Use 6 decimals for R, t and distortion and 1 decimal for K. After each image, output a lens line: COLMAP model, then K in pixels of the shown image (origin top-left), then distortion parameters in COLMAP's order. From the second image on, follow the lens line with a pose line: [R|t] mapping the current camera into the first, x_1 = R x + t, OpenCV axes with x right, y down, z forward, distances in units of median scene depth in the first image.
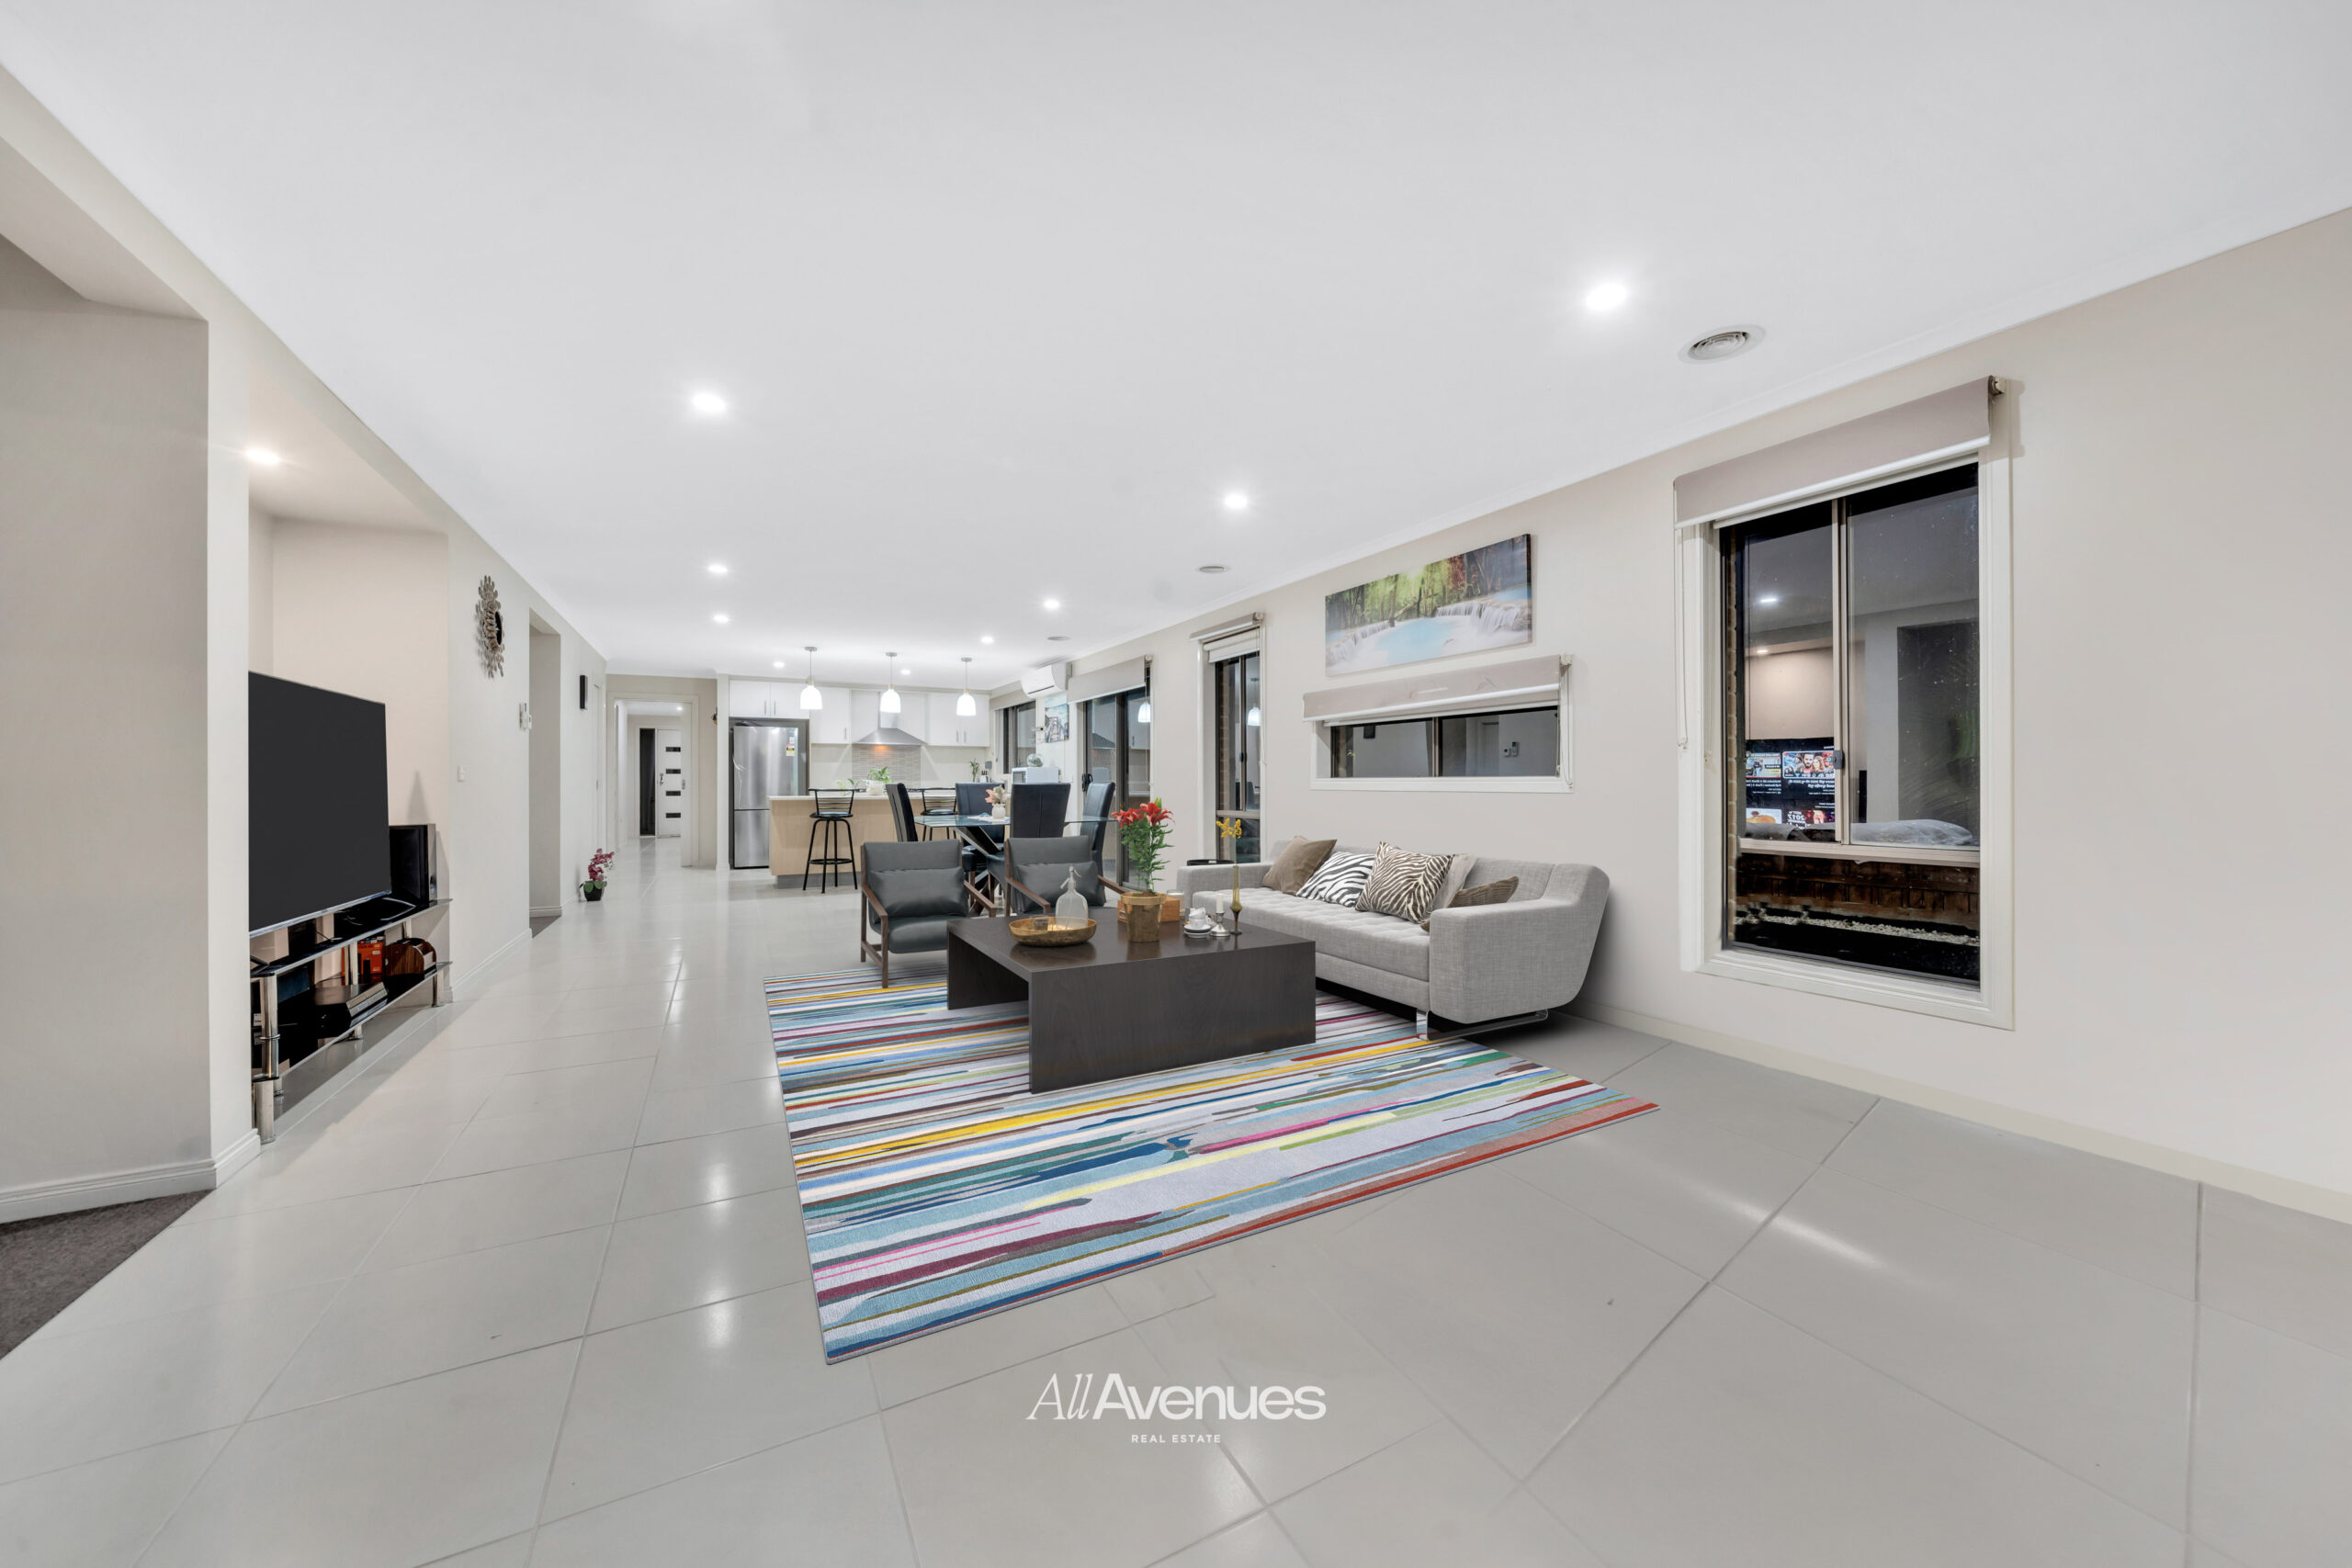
lens RADIAL K [[806.1, 0, 1176.0], [0, 806.1, 784.0], [0, 0, 1]] dist [-0.000269, -0.000036]
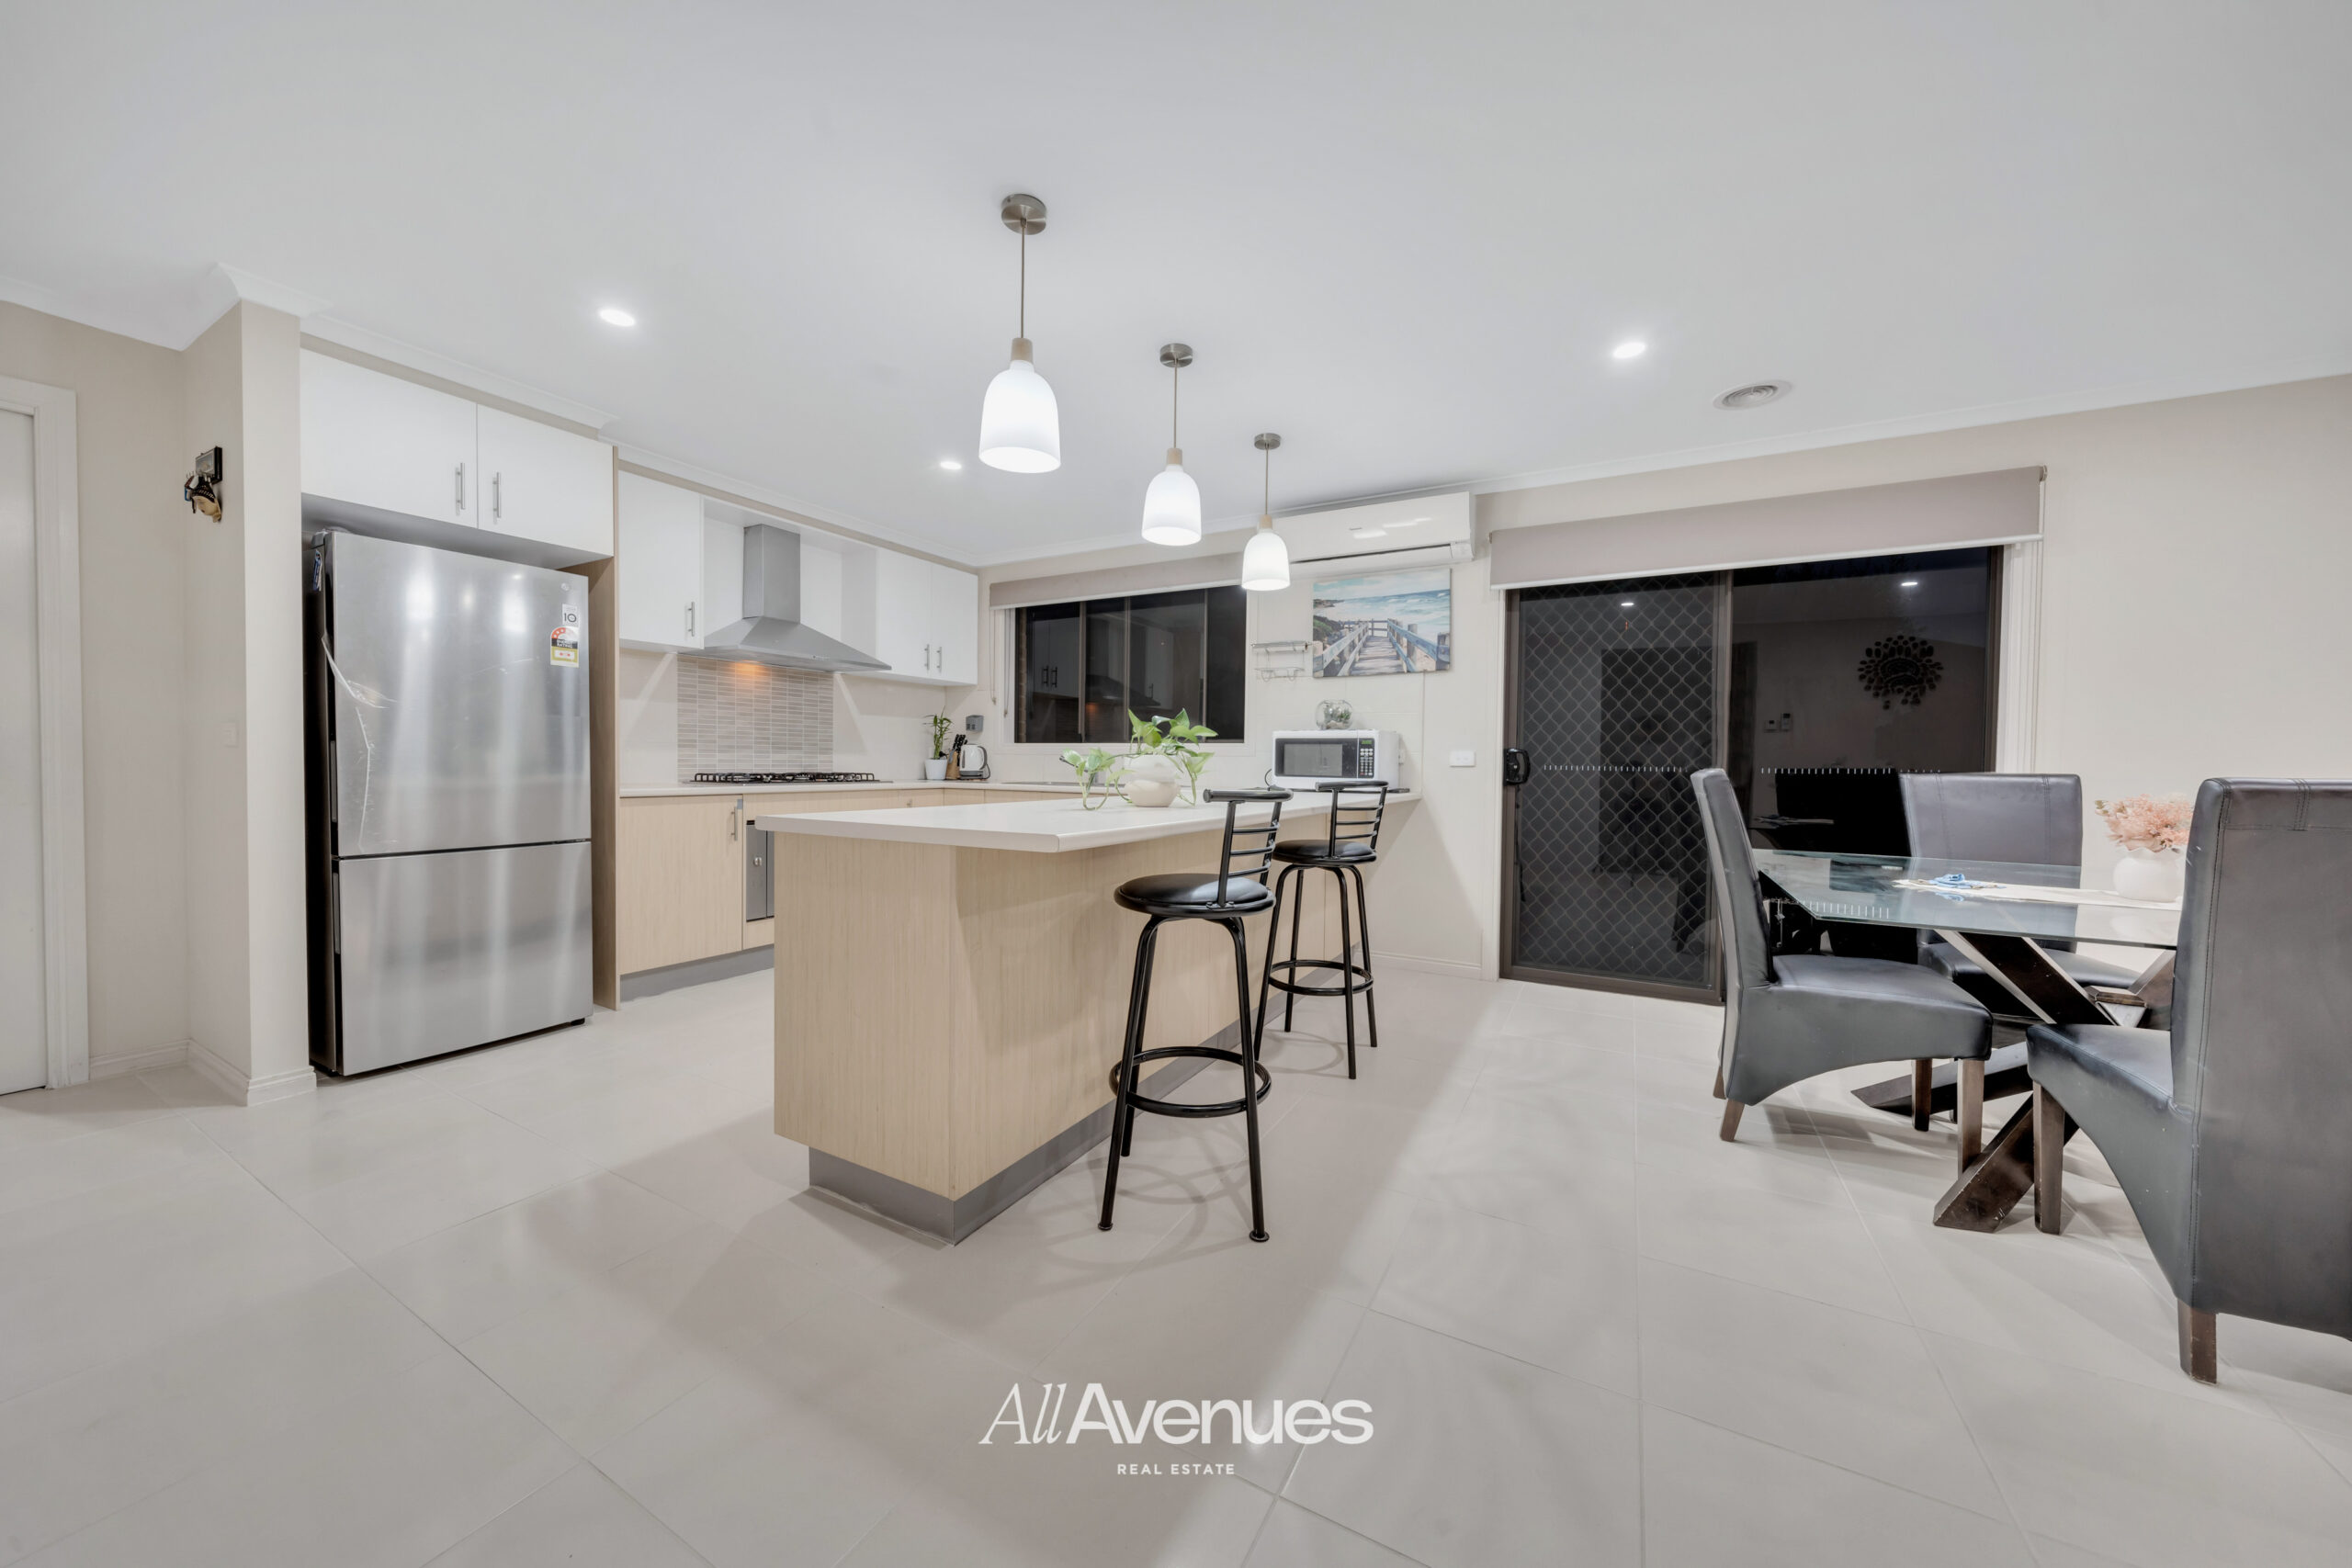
lens RADIAL K [[806.1, 0, 1176.0], [0, 806.1, 784.0], [0, 0, 1]] dist [-0.000269, -0.000036]
pose [[0.849652, 0.001139, 0.527343, -0.900719], [-0.014410, 0.999674, 0.021058, -0.000348], [-0.527147, -0.025491, 0.849392, 1.262529]]
